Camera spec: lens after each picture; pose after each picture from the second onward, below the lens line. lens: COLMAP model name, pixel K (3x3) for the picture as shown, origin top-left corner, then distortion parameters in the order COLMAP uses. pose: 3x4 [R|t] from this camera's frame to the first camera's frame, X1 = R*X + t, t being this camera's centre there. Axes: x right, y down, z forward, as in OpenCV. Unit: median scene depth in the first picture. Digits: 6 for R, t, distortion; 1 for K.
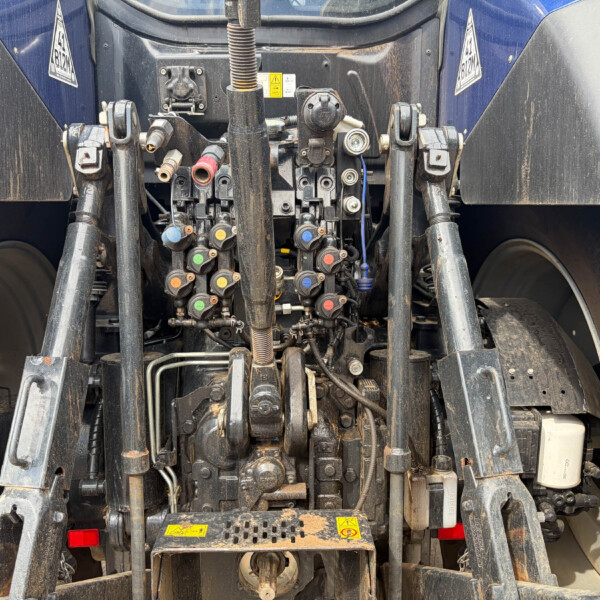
lens RADIAL K [[613.7, 0, 297.3], [0, 613.7, 298.5], [0, 0, 1]] dist [0.021172, 0.006591]
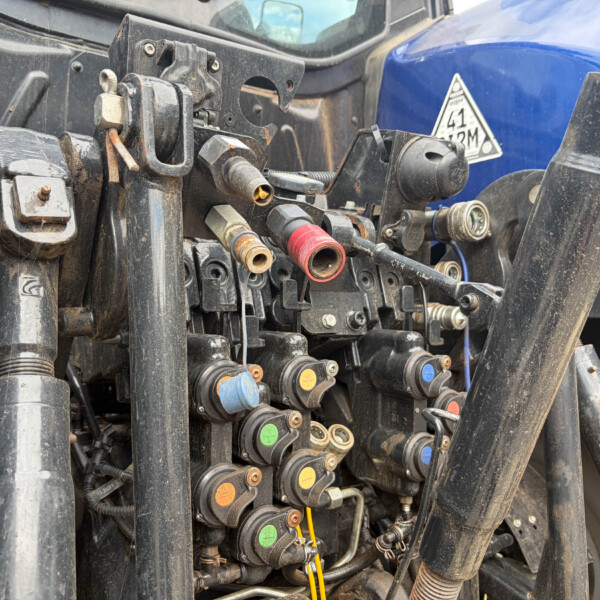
lens RADIAL K [[613.7, 0, 297.3], [0, 613.7, 298.5], [0, 0, 1]] dist [0.021172, 0.006591]
pose [[0.835057, 0.013161, 0.550006, -0.380969], [0.067111, 0.989811, -0.125578, -0.101254], [-0.546055, 0.141776, 0.825665, 0.553662]]
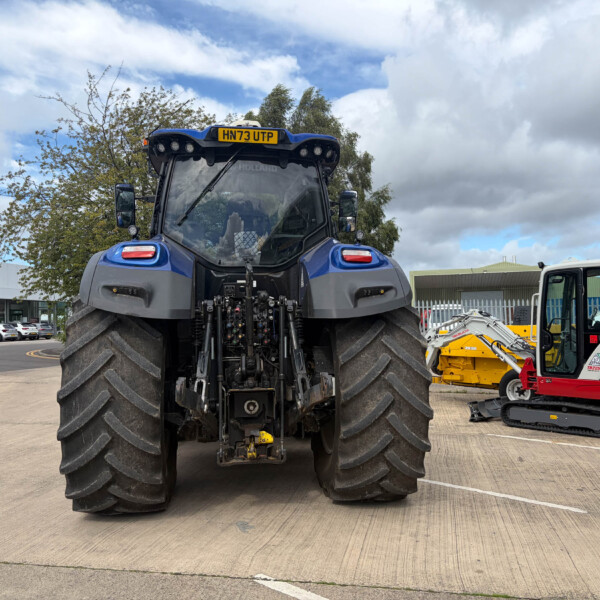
lens RADIAL K [[613.7, 0, 297.3], [0, 613.7, 298.5], [0, 0, 1]] dist [0.021172, 0.006591]
pose [[0.997222, -0.005787, 0.074256, -0.041259], [0.016697, 0.988972, -0.147157, 0.330060], [-0.072585, 0.147988, 0.986322, -3.111072]]
